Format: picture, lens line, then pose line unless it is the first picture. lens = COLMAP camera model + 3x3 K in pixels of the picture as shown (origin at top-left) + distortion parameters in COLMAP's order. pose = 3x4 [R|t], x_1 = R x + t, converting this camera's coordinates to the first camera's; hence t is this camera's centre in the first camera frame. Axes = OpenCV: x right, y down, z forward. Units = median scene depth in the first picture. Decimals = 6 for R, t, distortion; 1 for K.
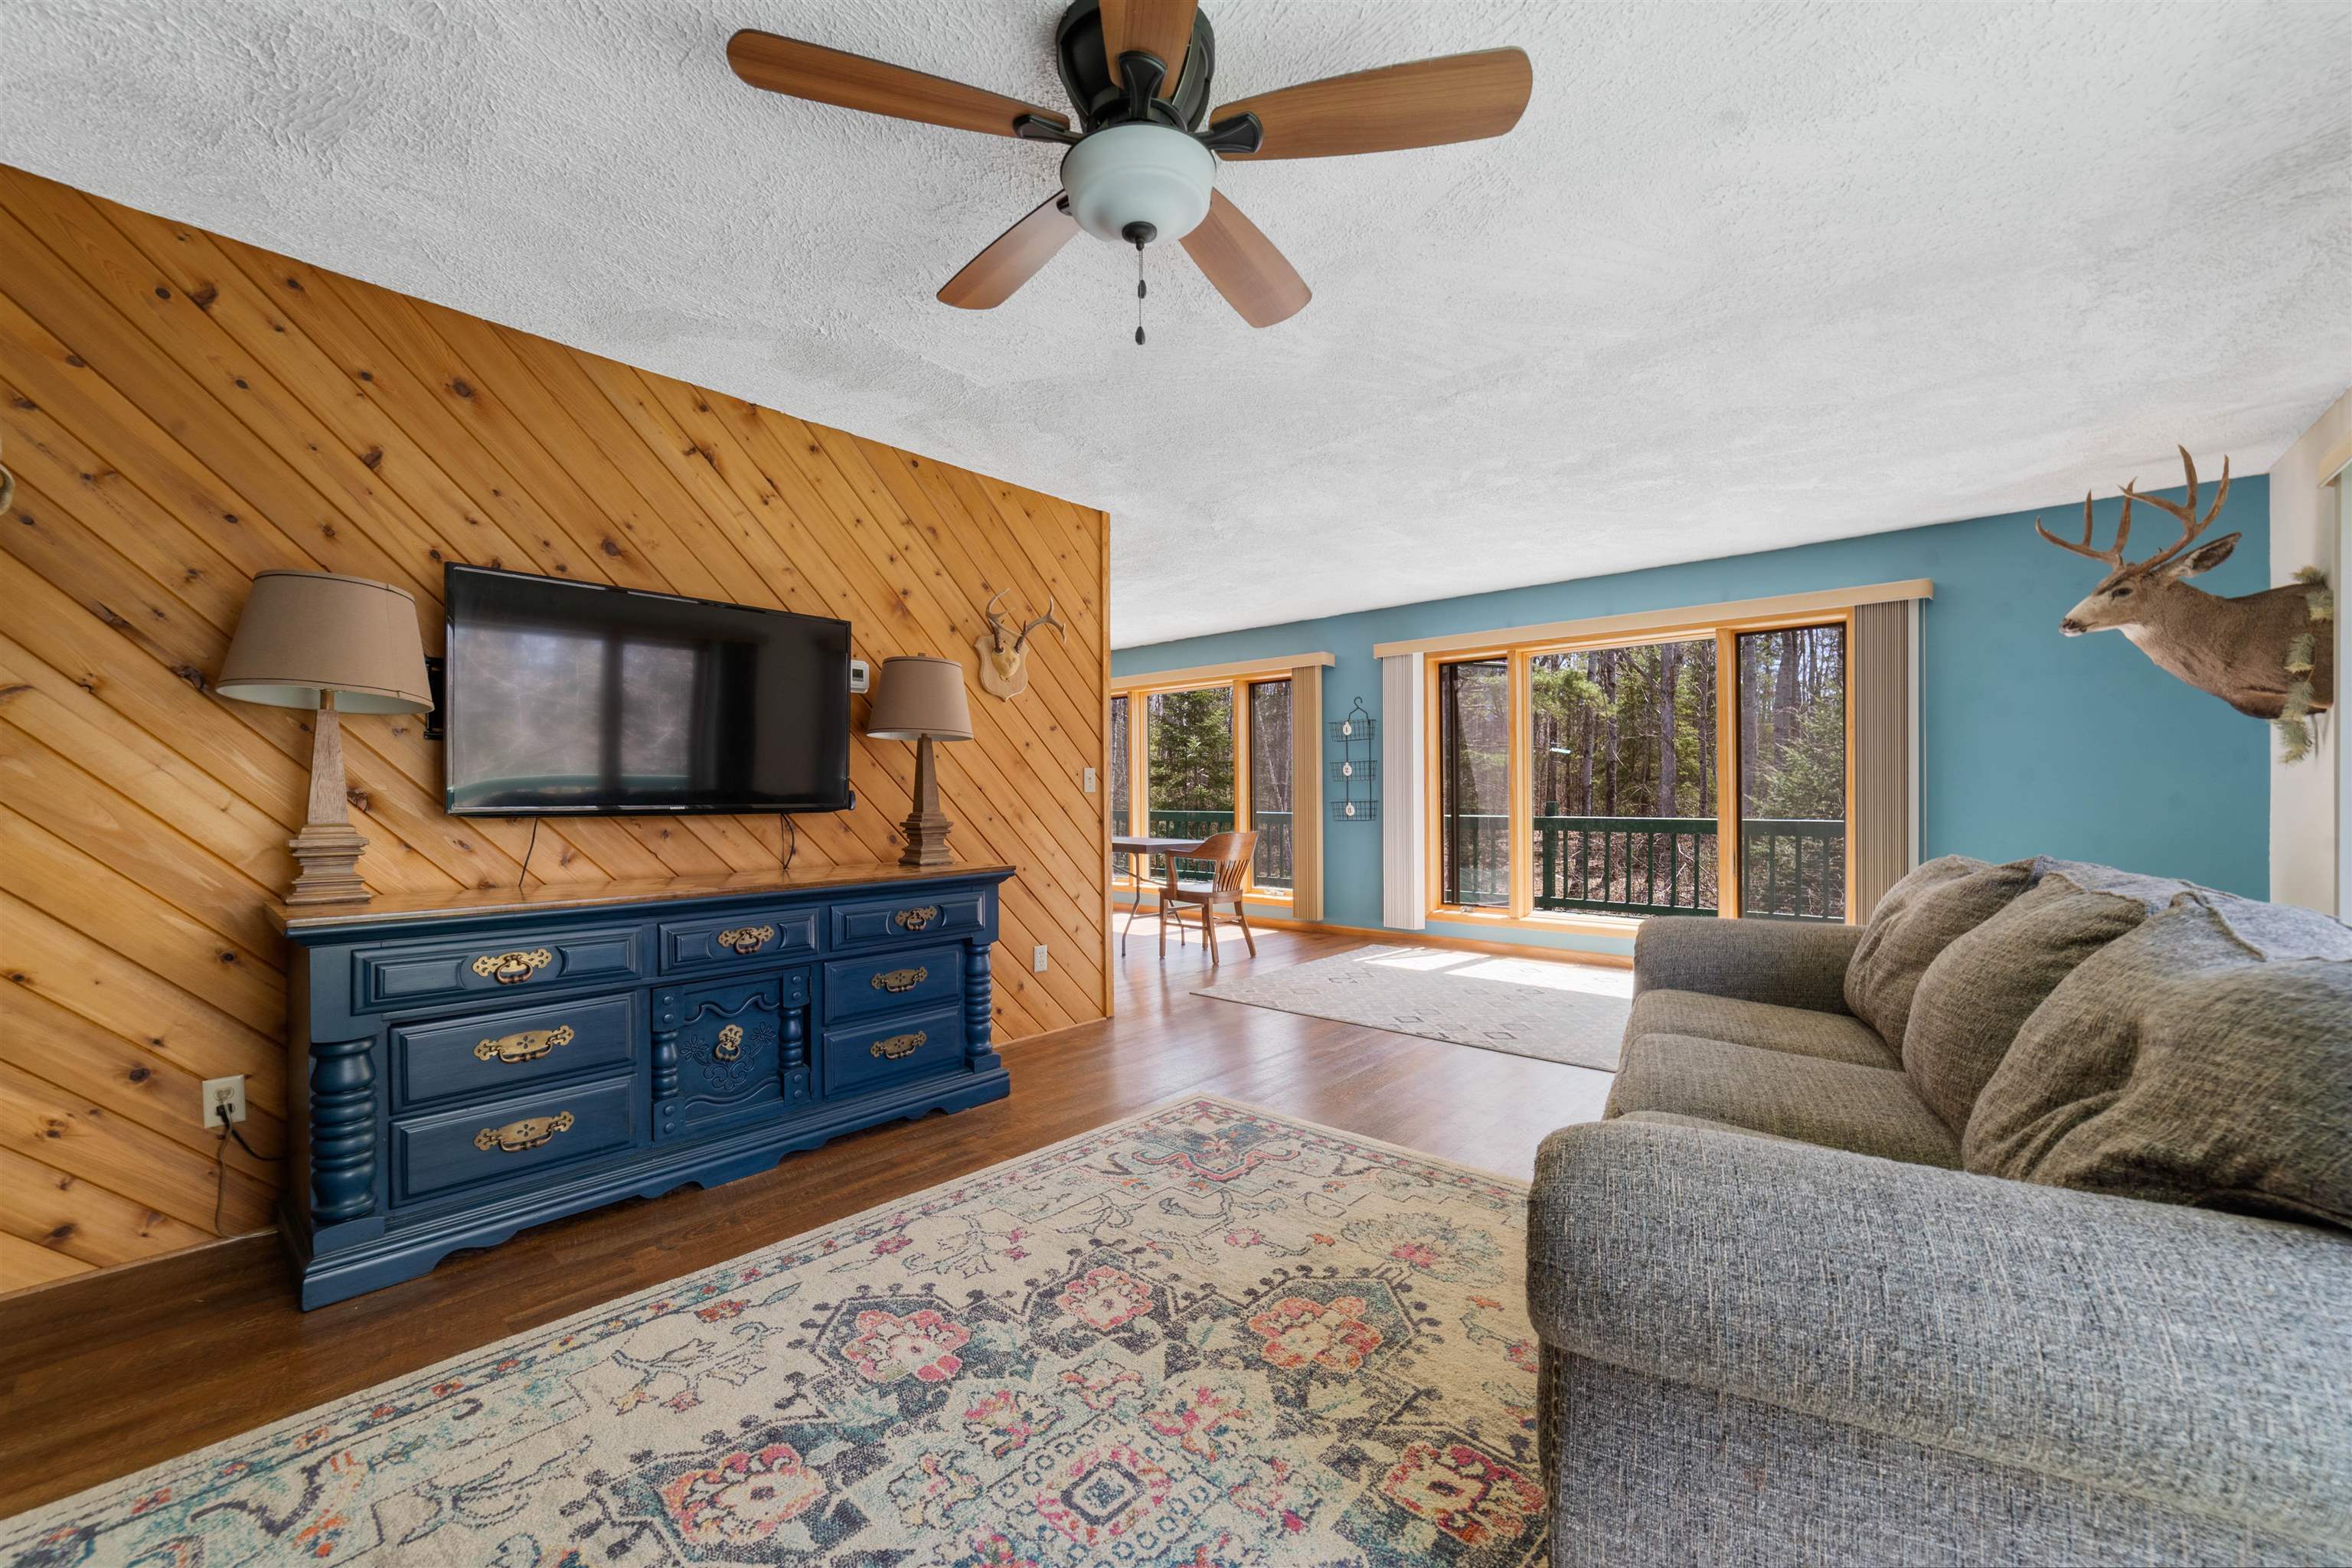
lens RADIAL K [[917.8, 0, 1172.2], [0, 917.8, 787.2], [0, 0, 1]] dist [-0.009498, 0.002916]
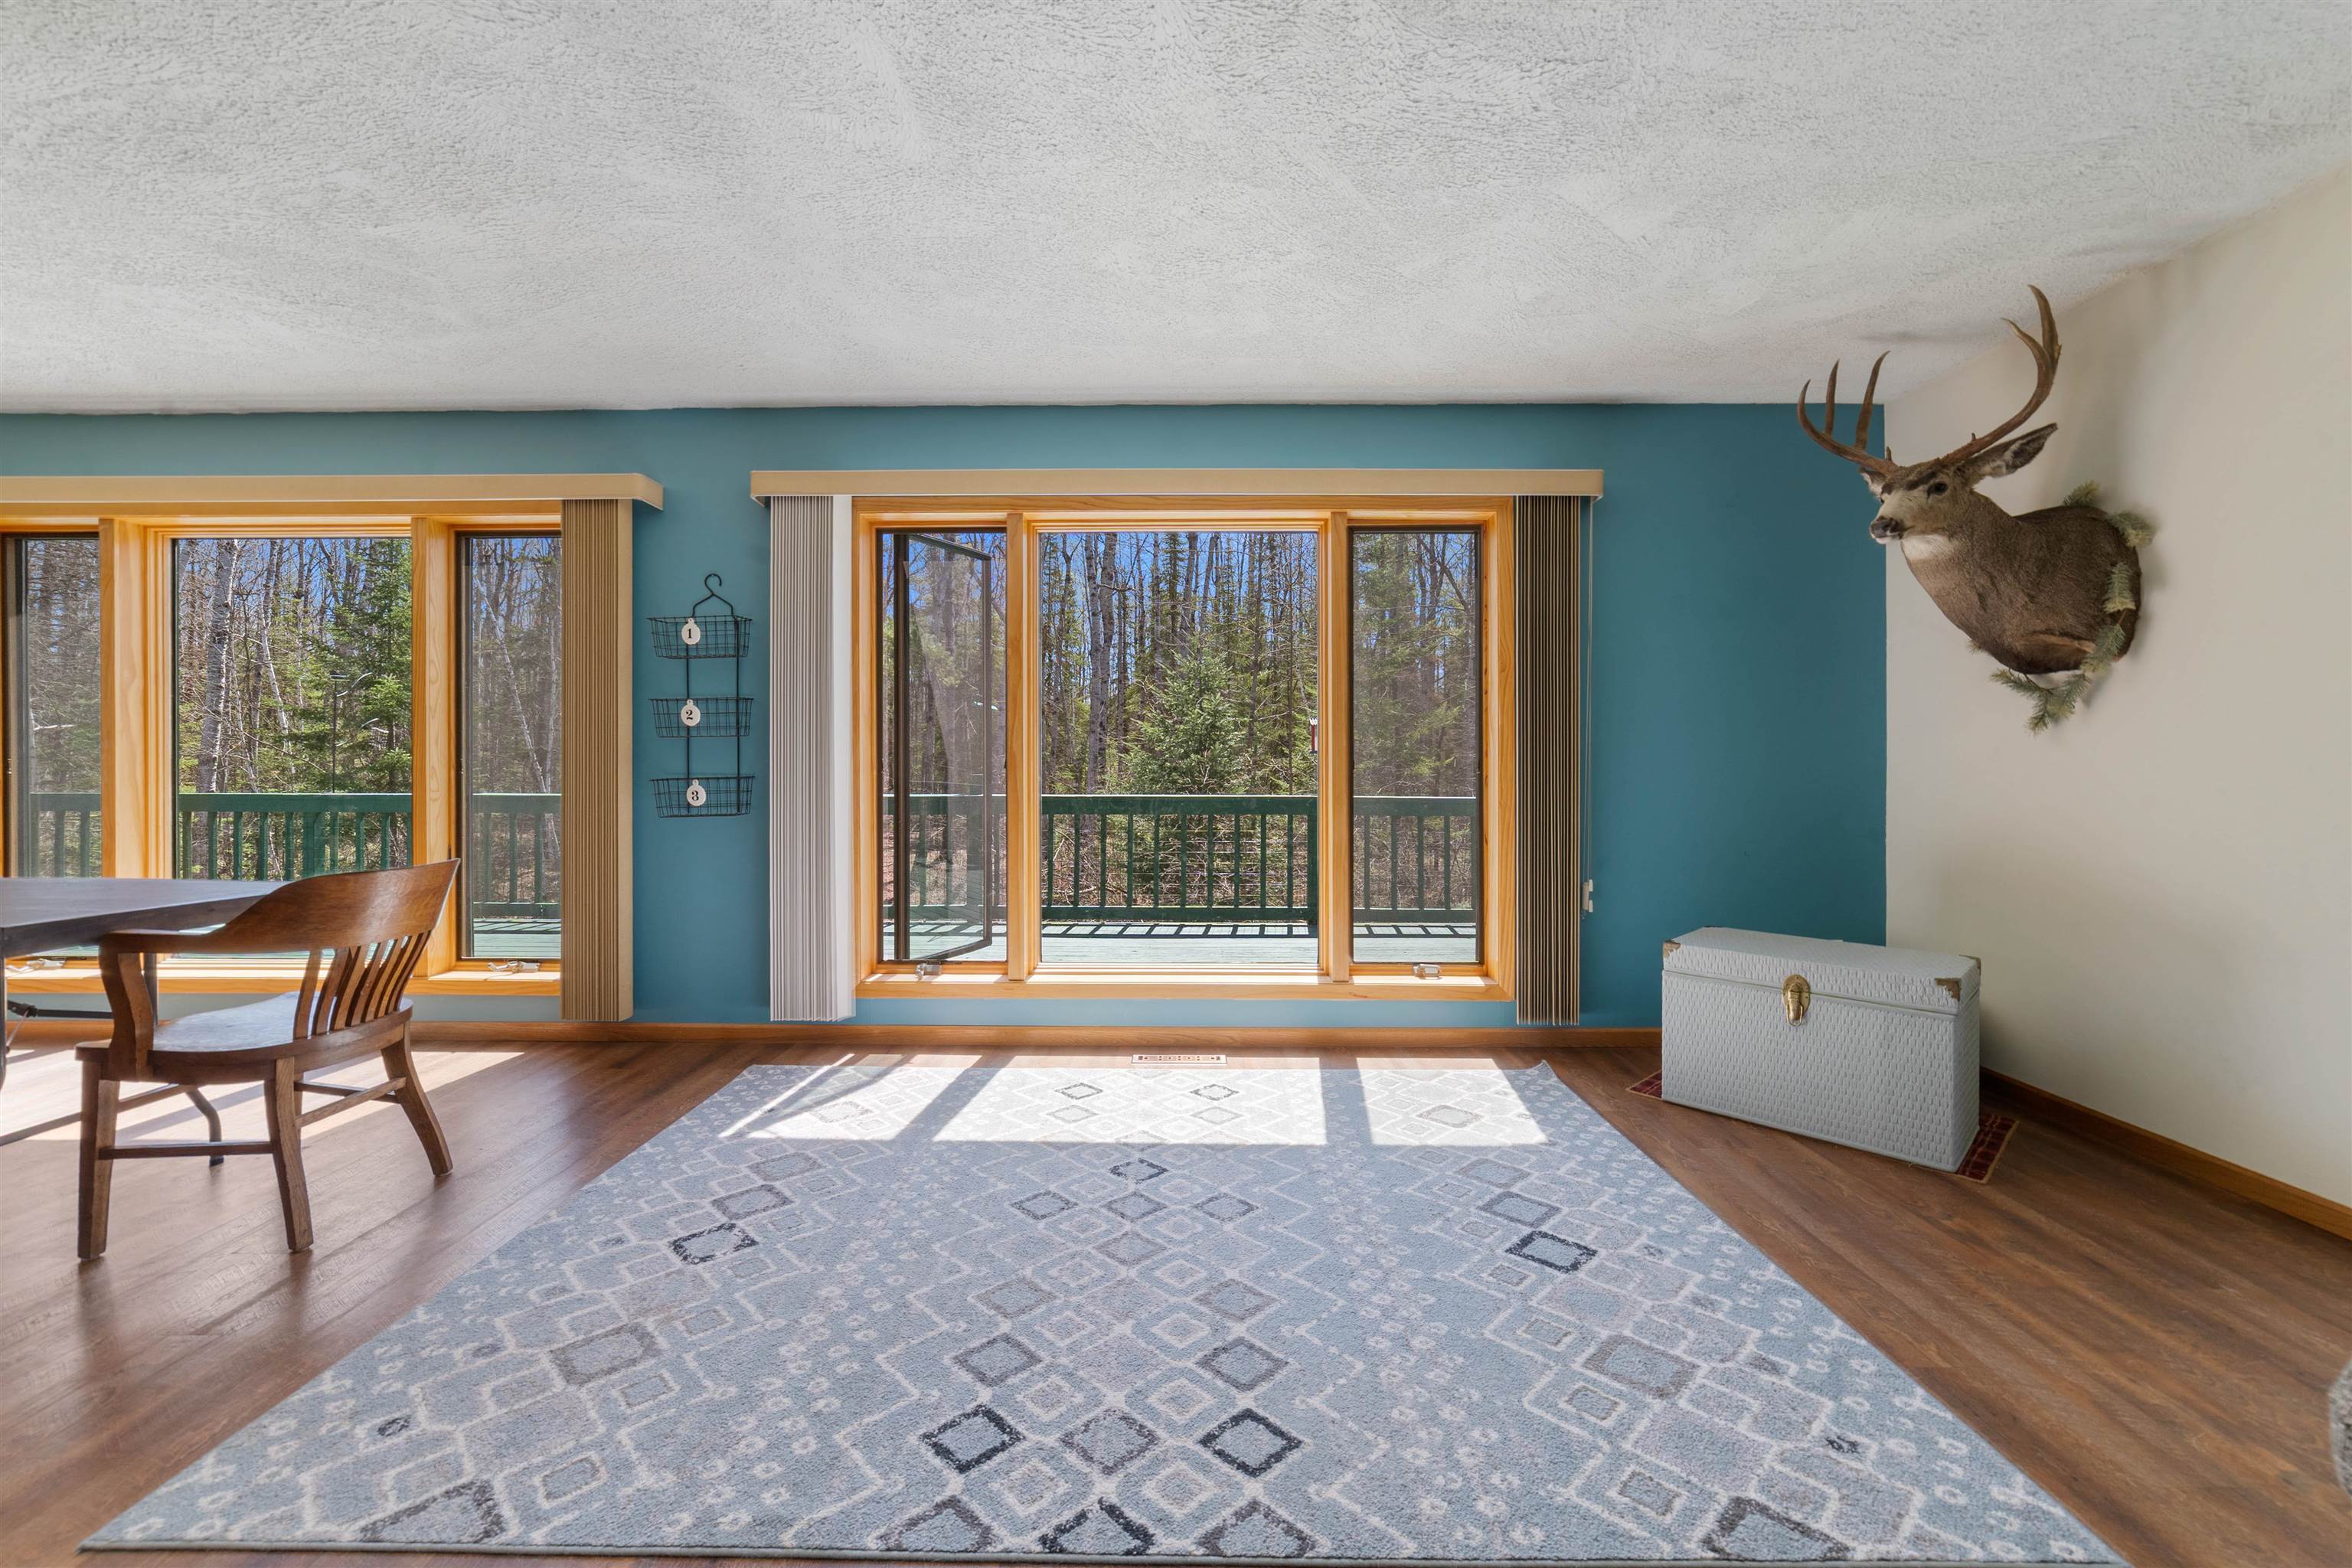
lens RADIAL K [[917.8, 0, 1159.5], [0, 917.8, 762.5], [0, 0, 1]] dist [-0.009498, 0.002916]
pose [[0.756356, 0.004204, 0.654147, 0.060117], [-0.009463, 0.999945, 0.004515, 0.002647], [-0.654092, -0.009606, 0.756354, 0.473545]]
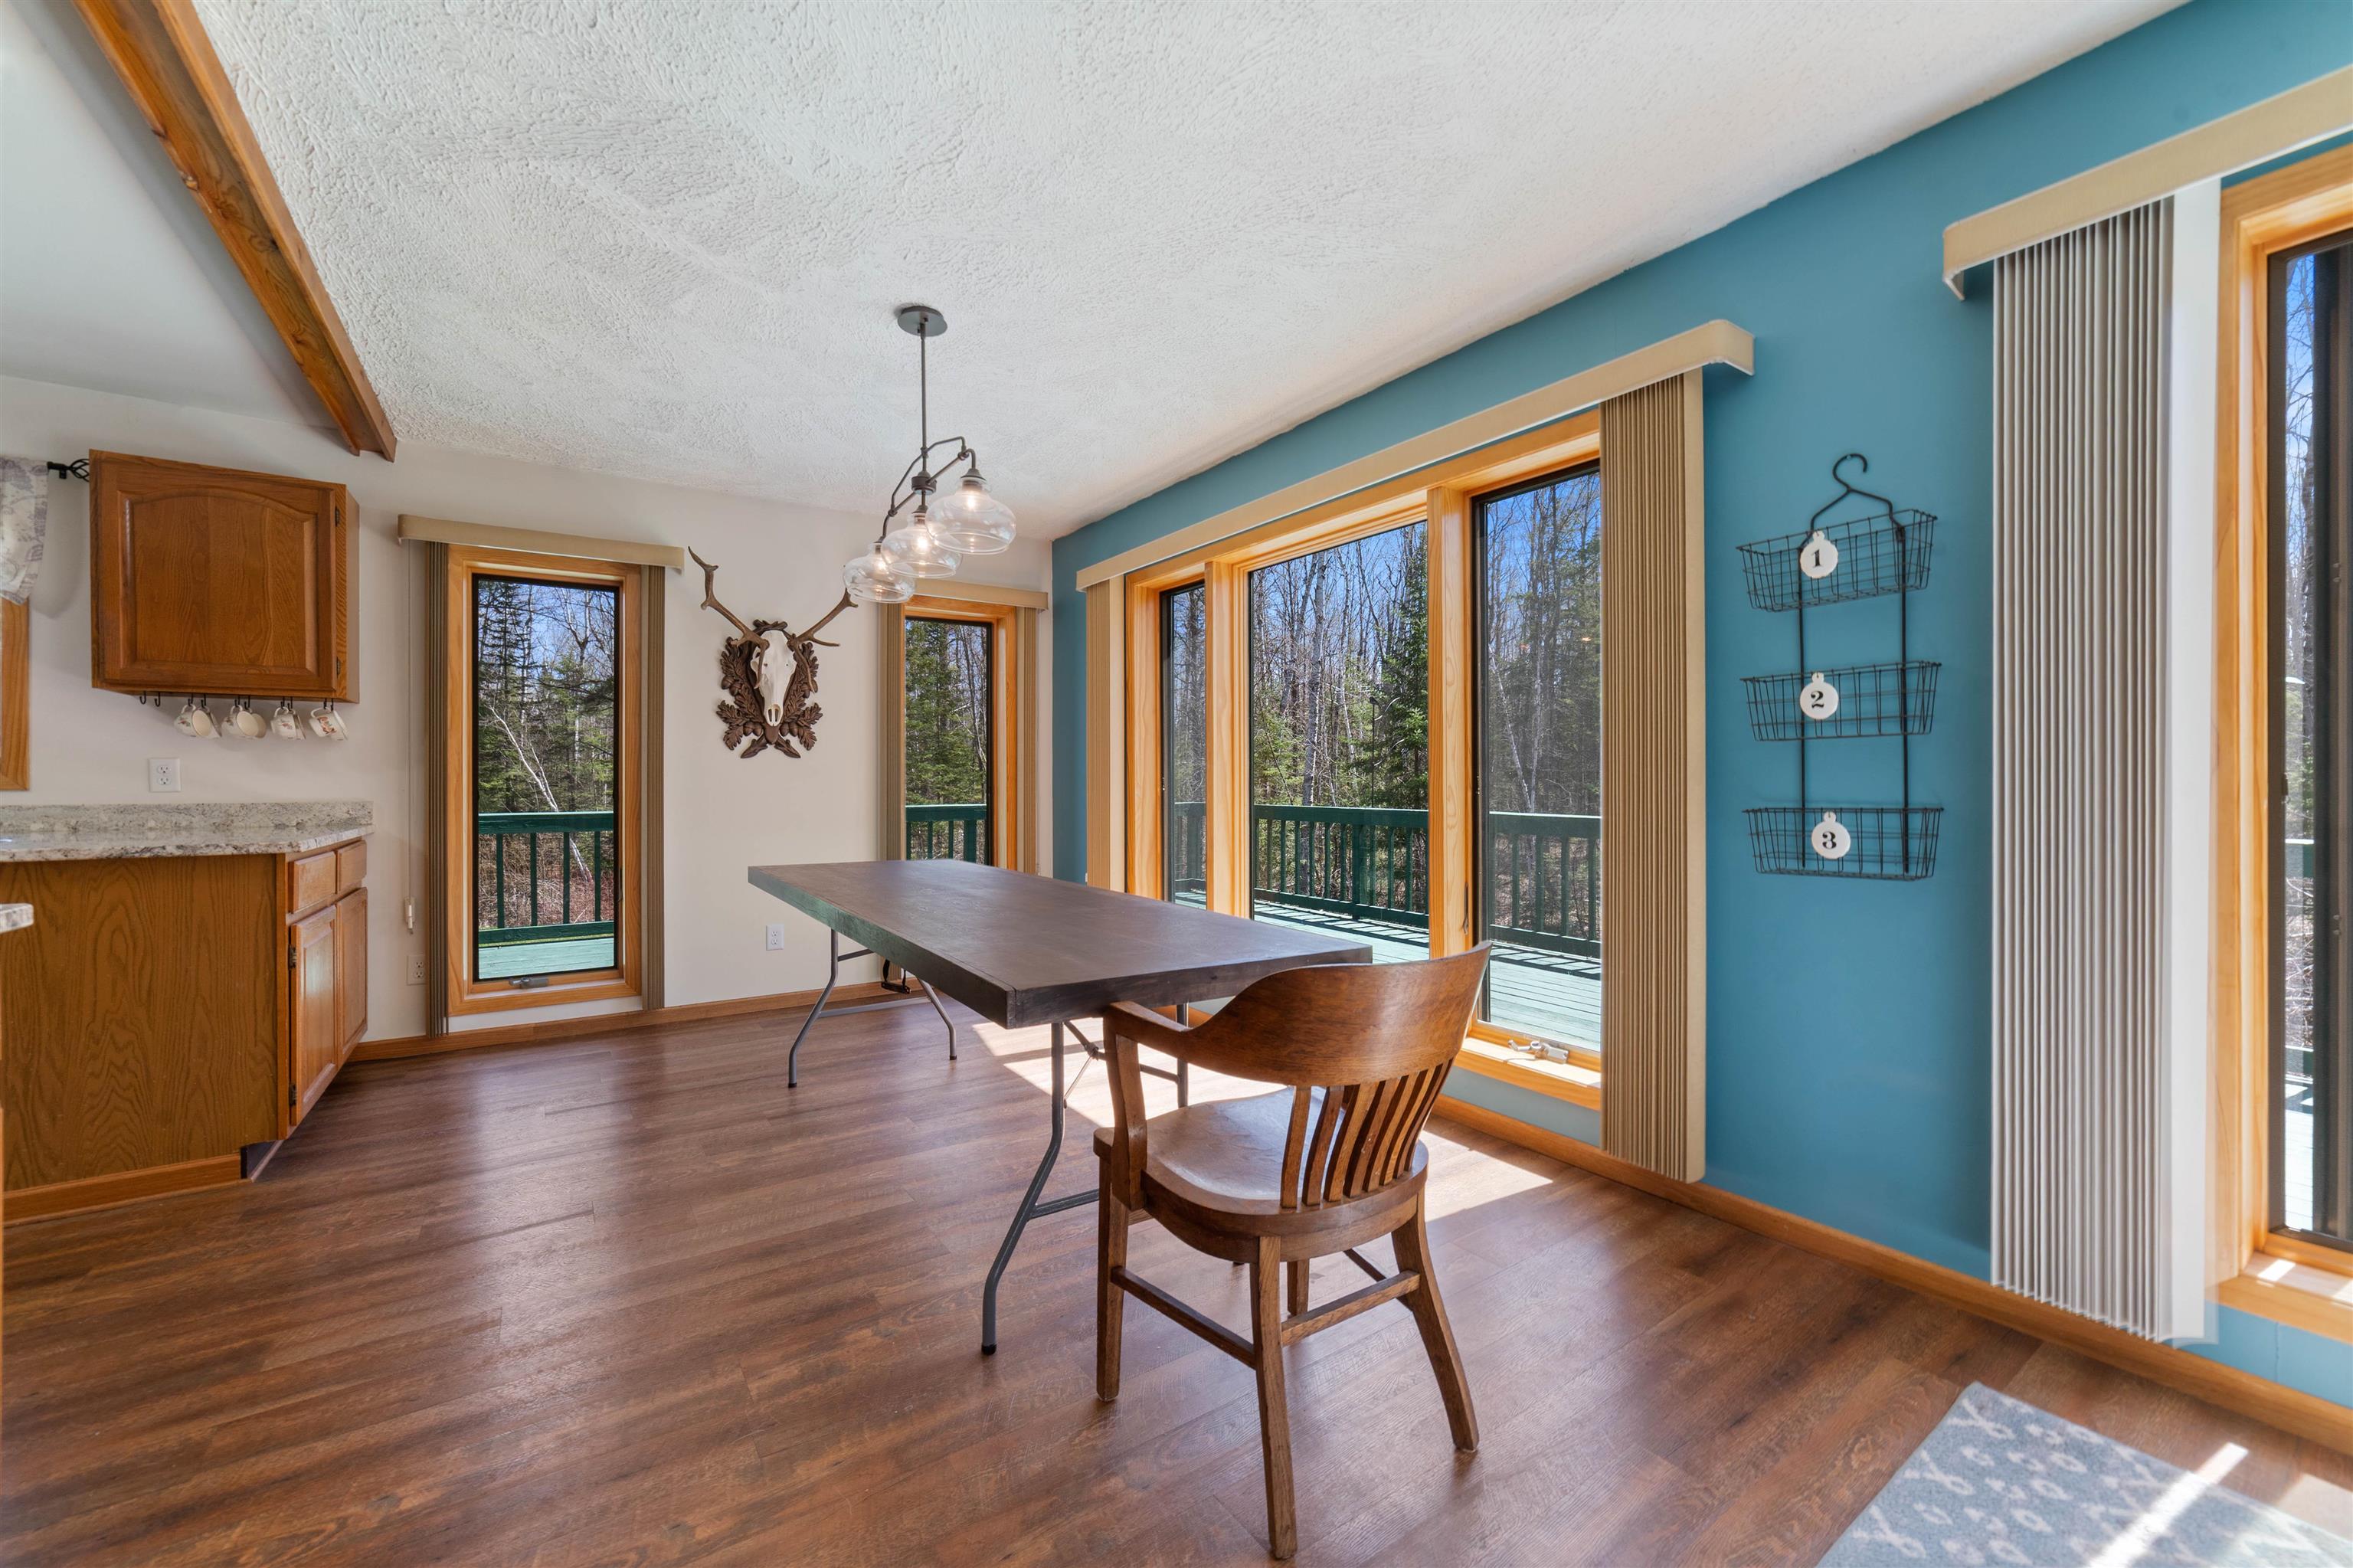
lens RADIAL K [[918.2, 0, 1172.8], [0, 918.2, 782.3], [0, 0, 1]] dist [-0.009498, 0.002916]
pose [[0.969730, 0.001706, -0.244175, 0.066970], [0.001022, 0.999938, 0.011045, 0.003989], [0.244178, -0.010960, 0.969668, 0.698713]]
